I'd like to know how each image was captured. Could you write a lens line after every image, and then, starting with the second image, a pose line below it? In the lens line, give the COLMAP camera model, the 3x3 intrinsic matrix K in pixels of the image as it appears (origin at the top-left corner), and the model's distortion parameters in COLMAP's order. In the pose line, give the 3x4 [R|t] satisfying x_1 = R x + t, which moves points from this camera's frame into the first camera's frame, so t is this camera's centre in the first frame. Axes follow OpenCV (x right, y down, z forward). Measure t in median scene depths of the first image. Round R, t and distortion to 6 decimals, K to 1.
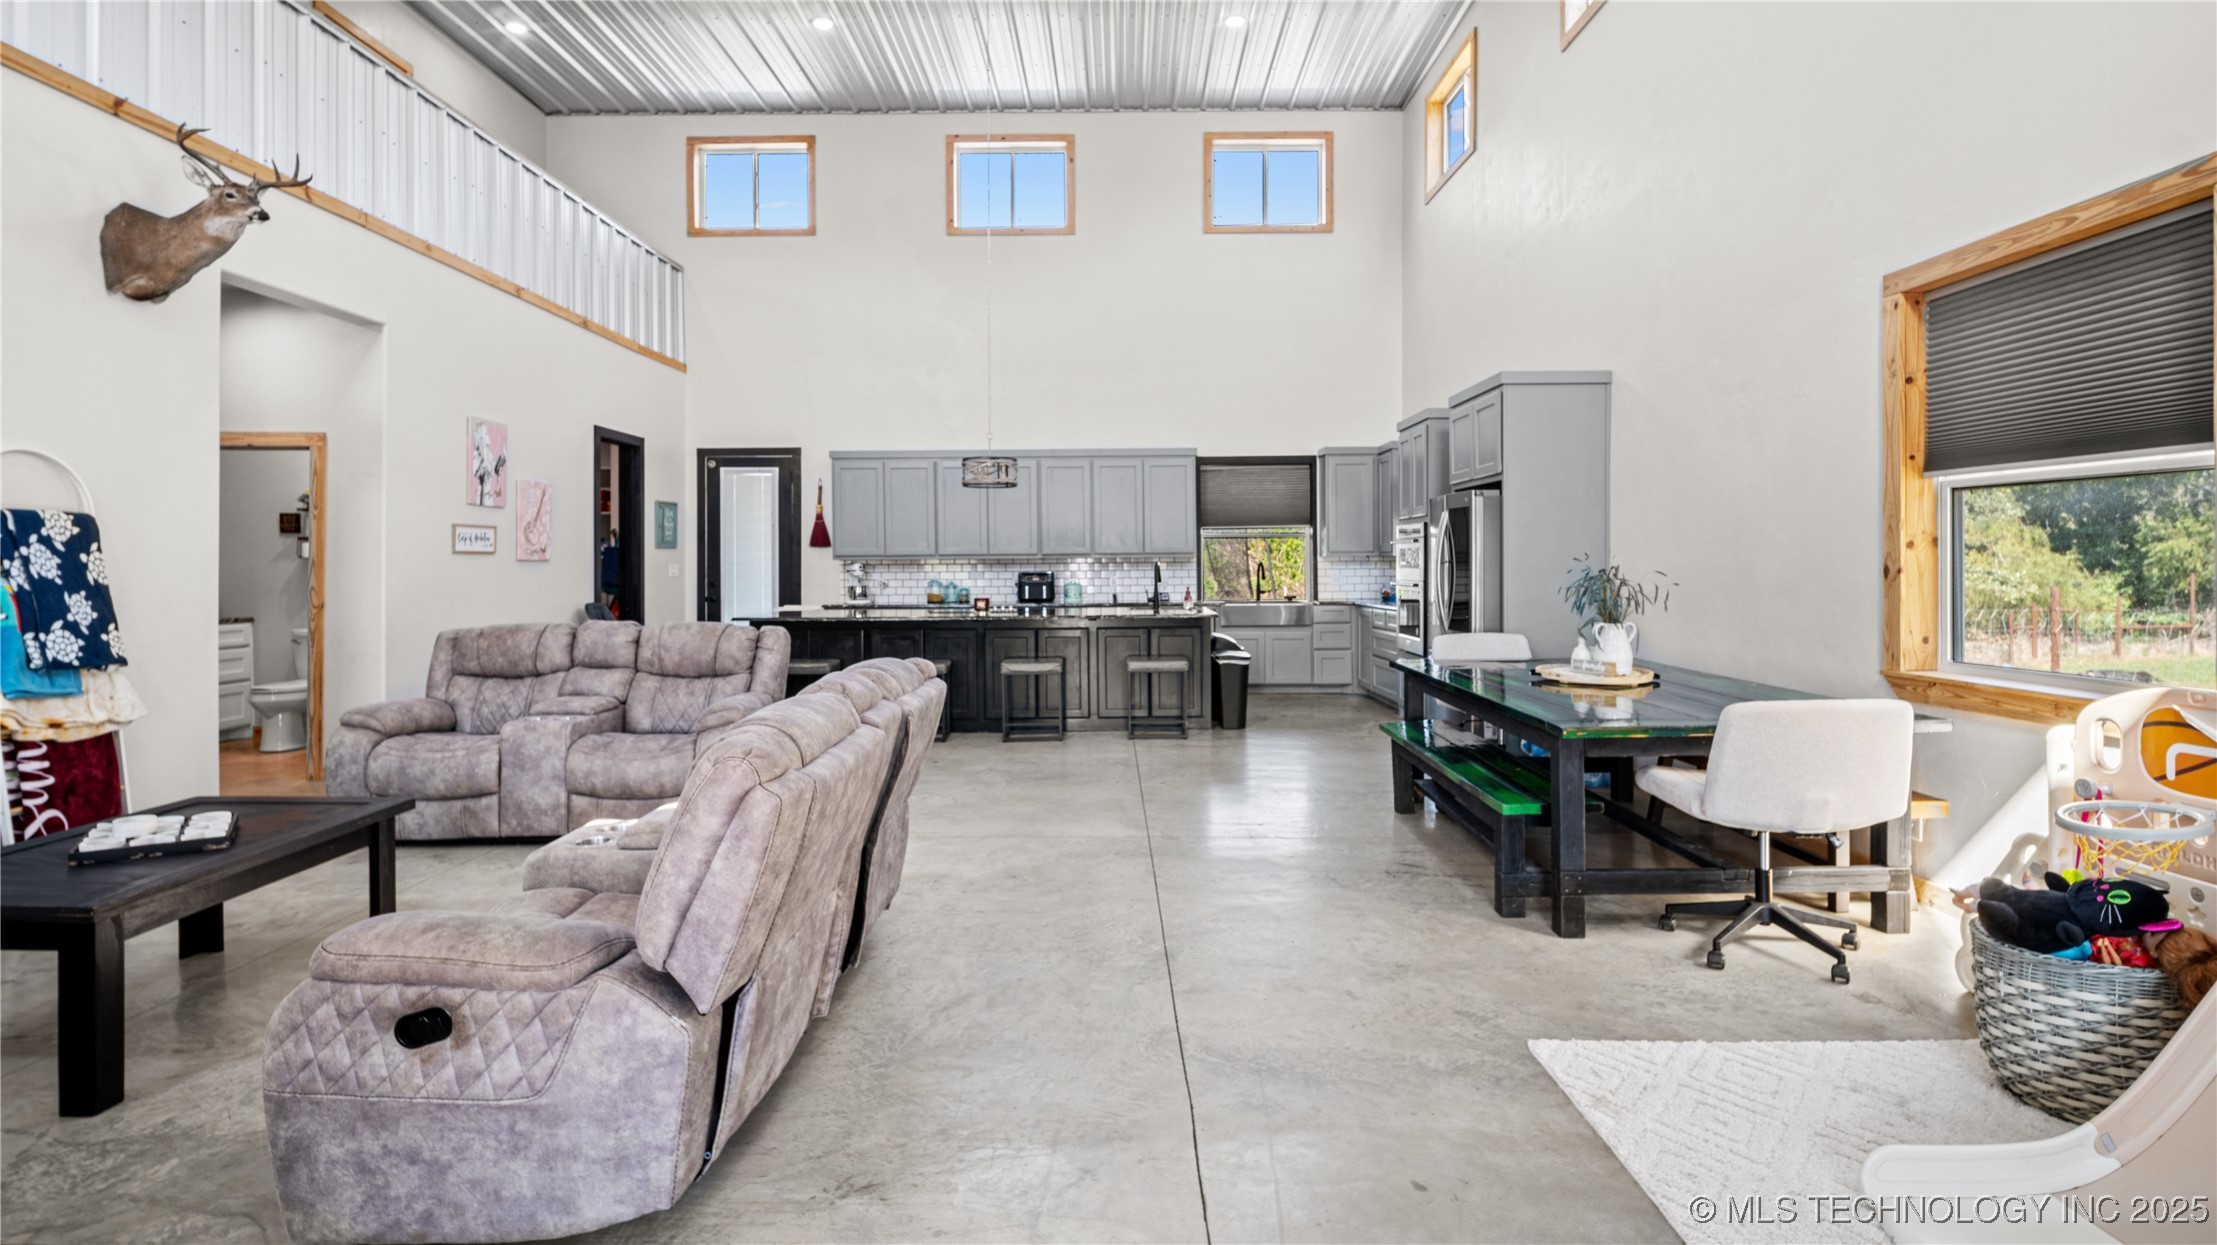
lens RADIAL K [[1049.8, 0, 1109.7], [0, 1049.8, 577.7], [0, 0, 1]] dist [0.000358, 0.000021]
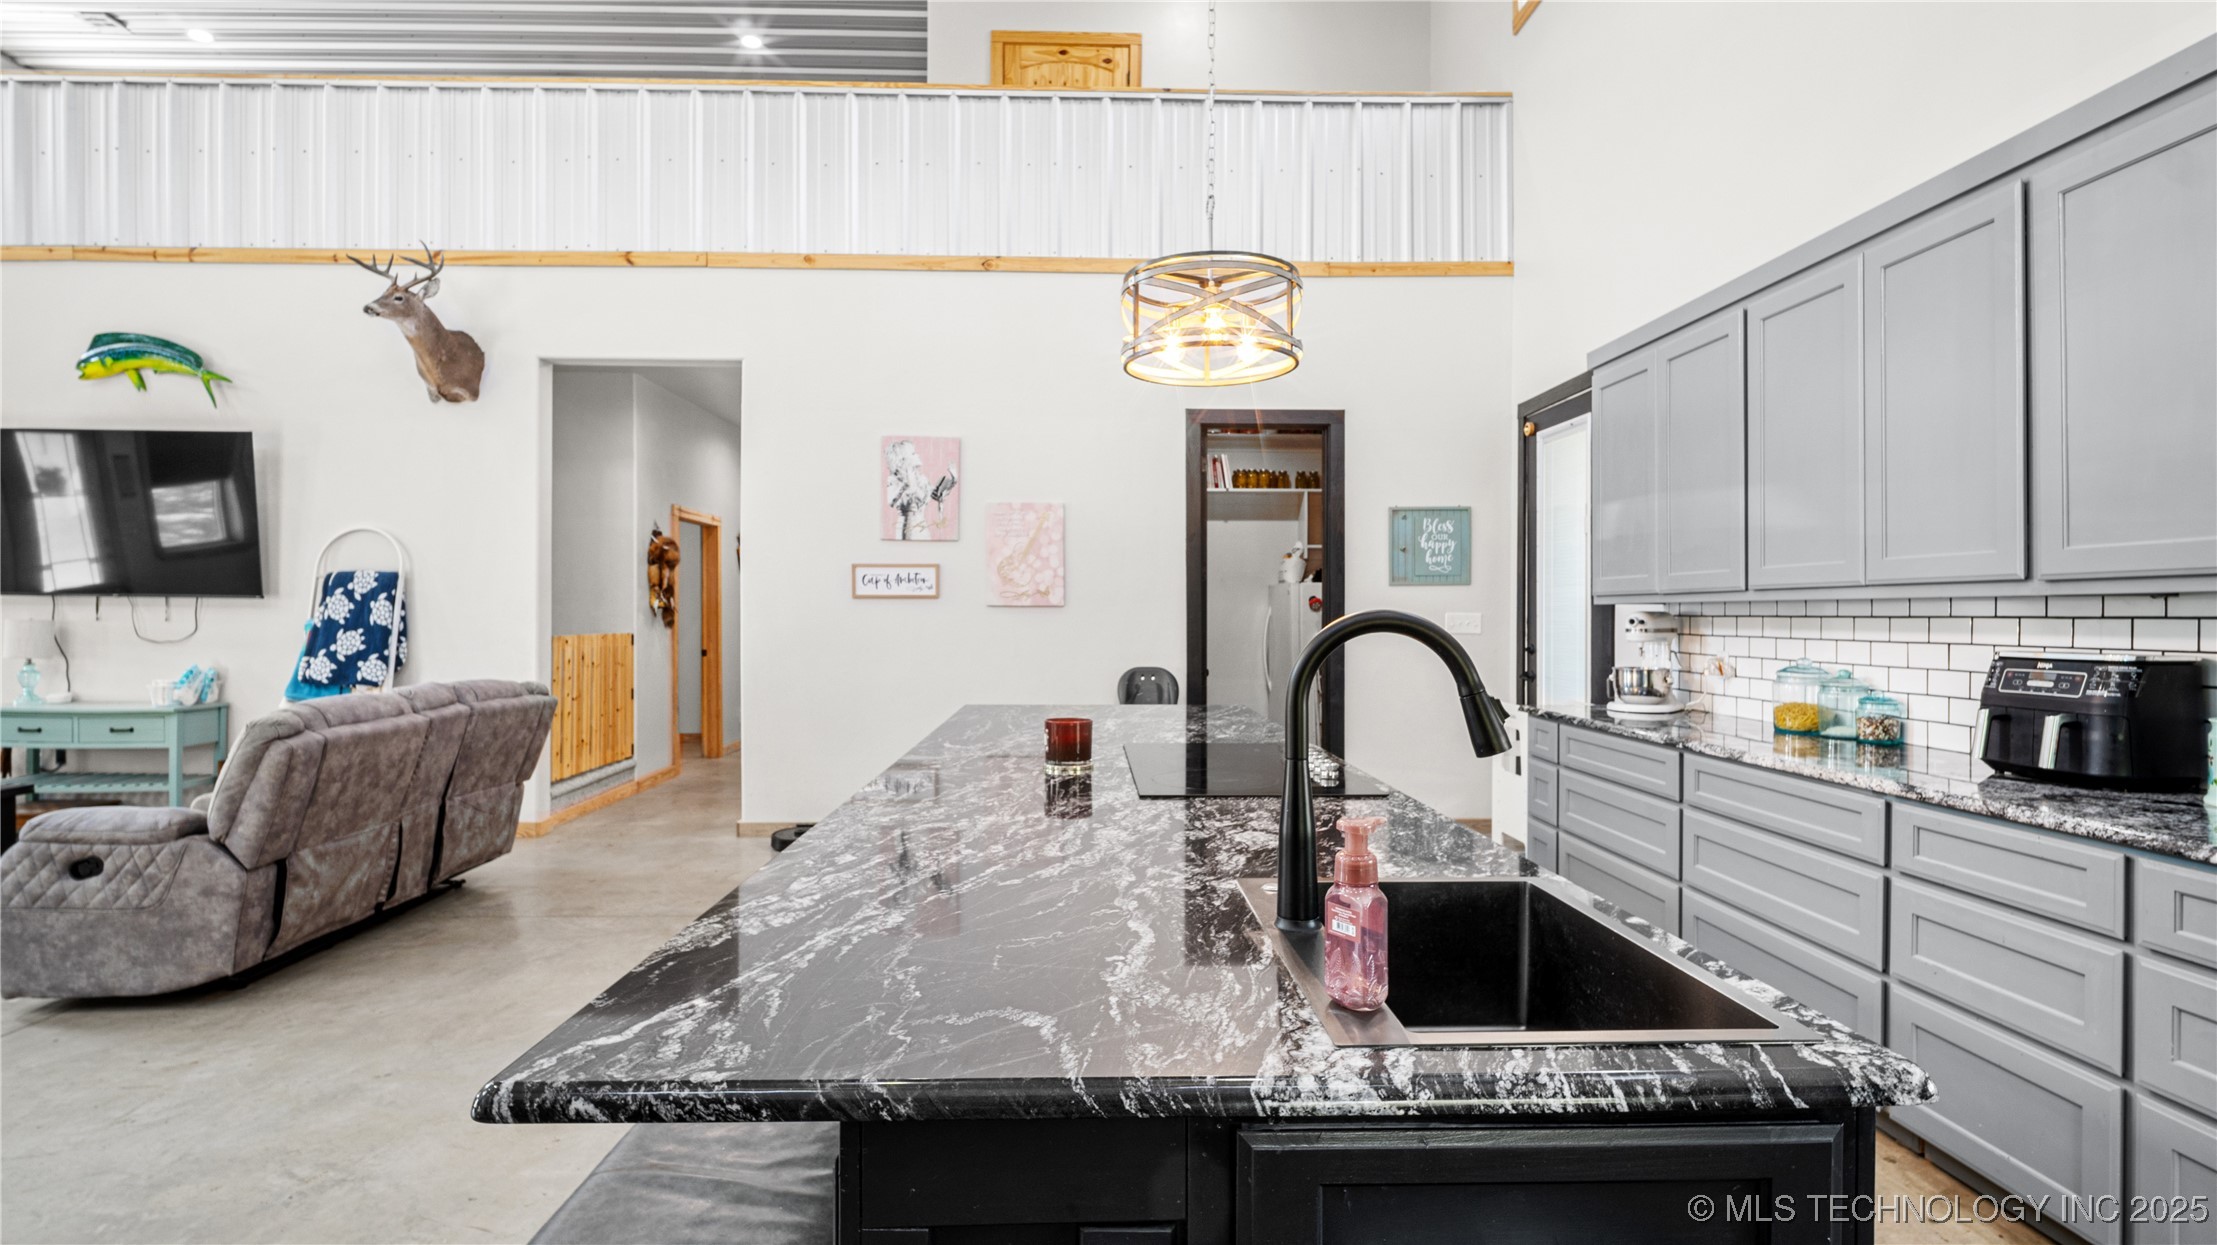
lens RADIAL K [[1073.1, 0, 1098.1], [0, 1073.1, 614.1], [0, 0, 1]] dist [0.002983, 0.000536]
pose [[0.030329, 0.009411, -0.999496, 0.258111], [-0.015916, 0.999833, 0.008932, -0.020112], [0.999413, 0.015637, 0.030473, 1.124821]]
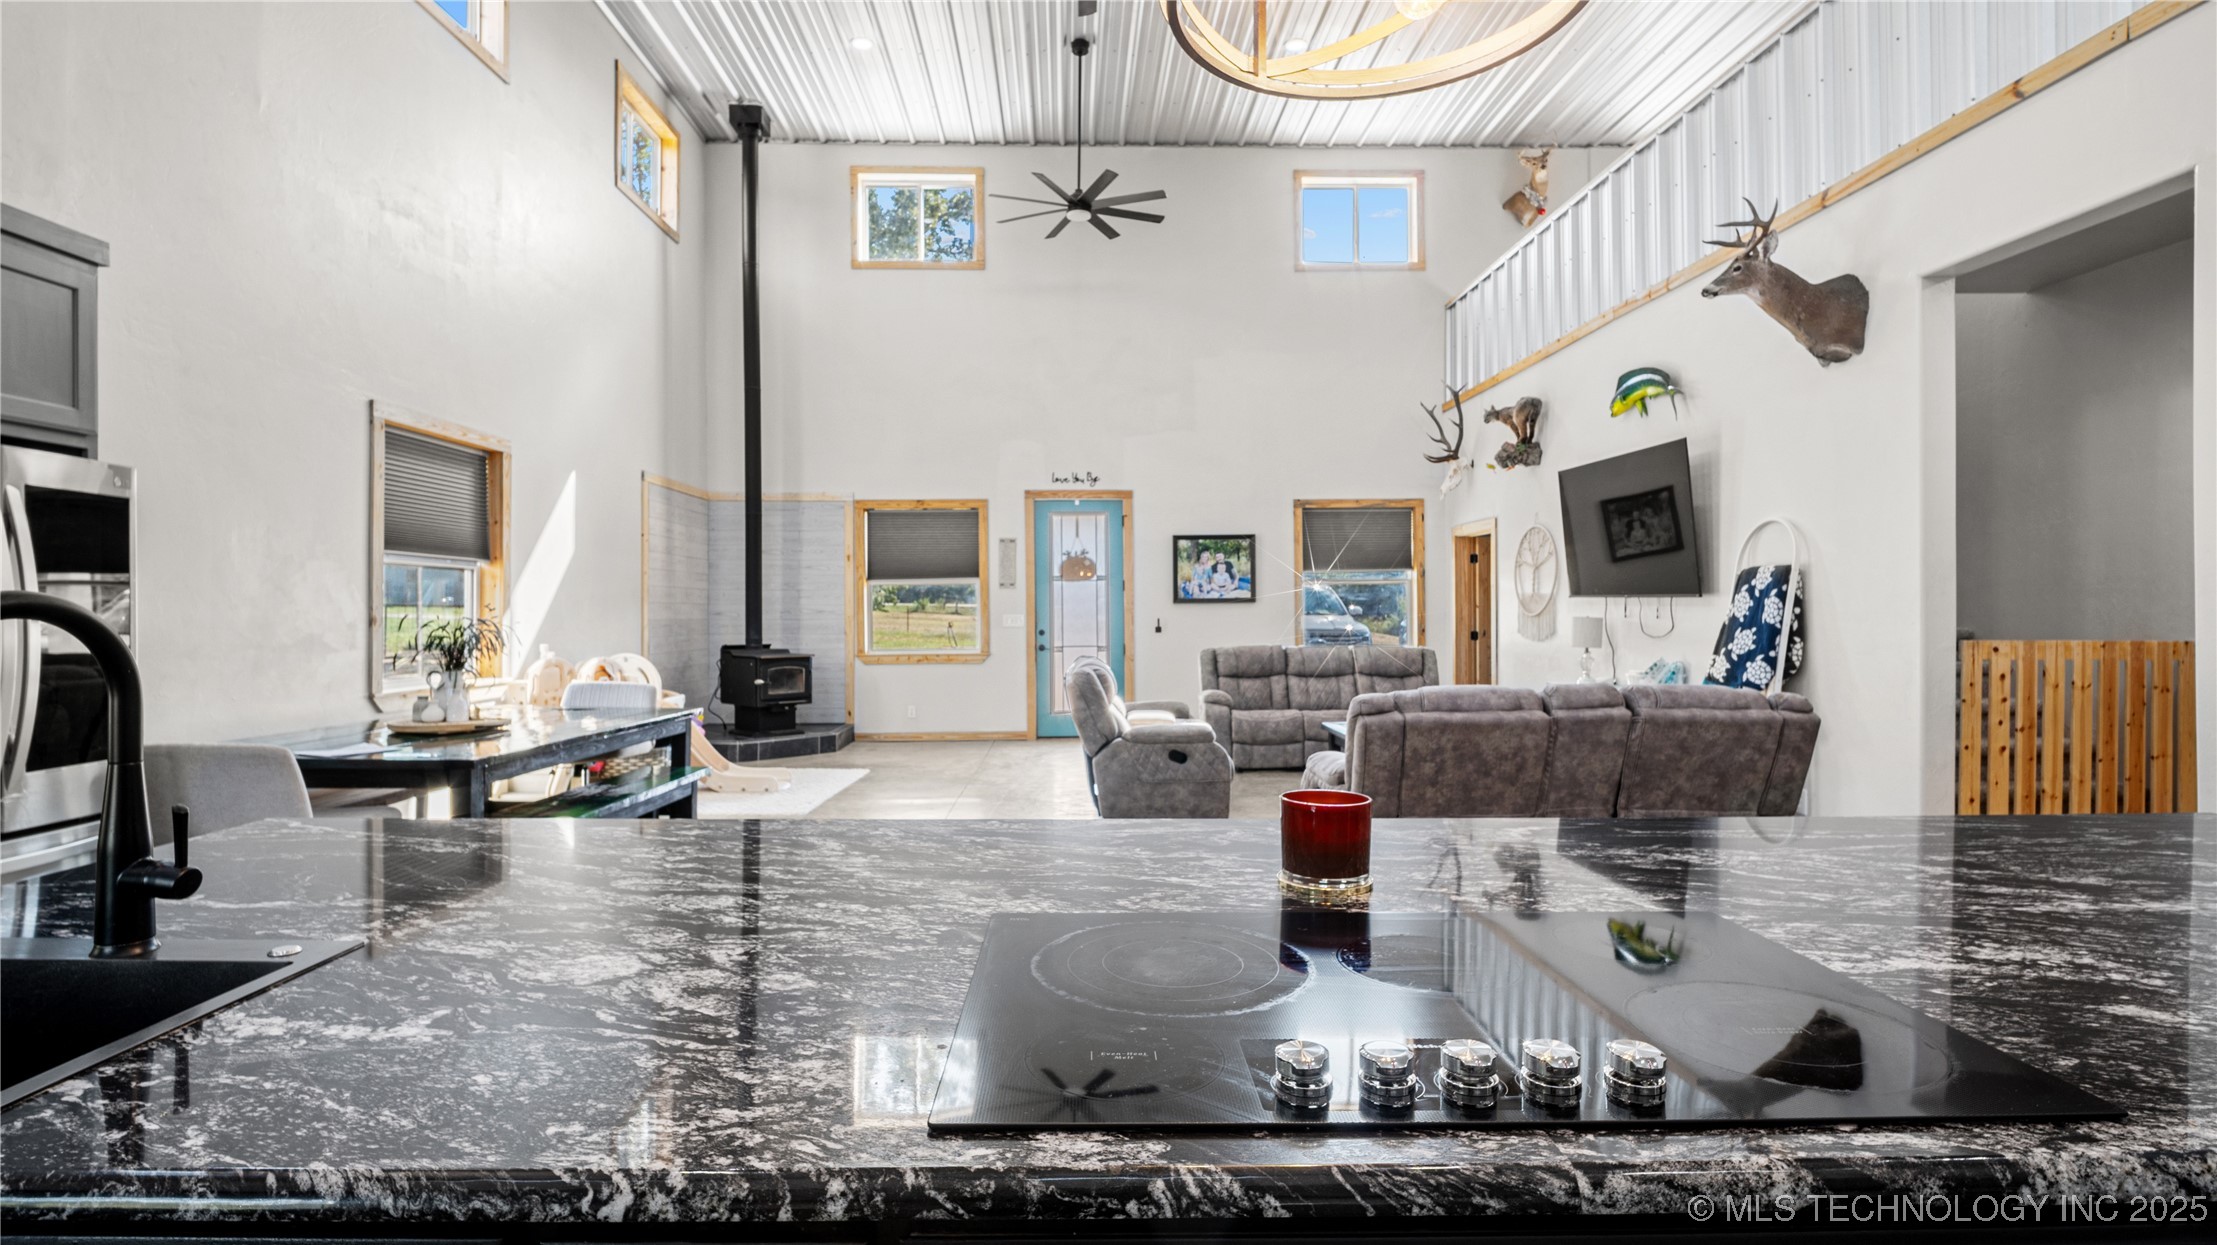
lens RADIAL K [[1073.1, 0, 1098.1], [0, 1073.1, 614.1], [0, 0, 1]] dist [0.002983, 0.000536]
pose [[-0.999430, 0.006055, -0.033212, -0.081573], [0.005483, 0.999835, 0.017298, -0.018057], [0.033311, 0.017106, -0.999299, 1.341351]]
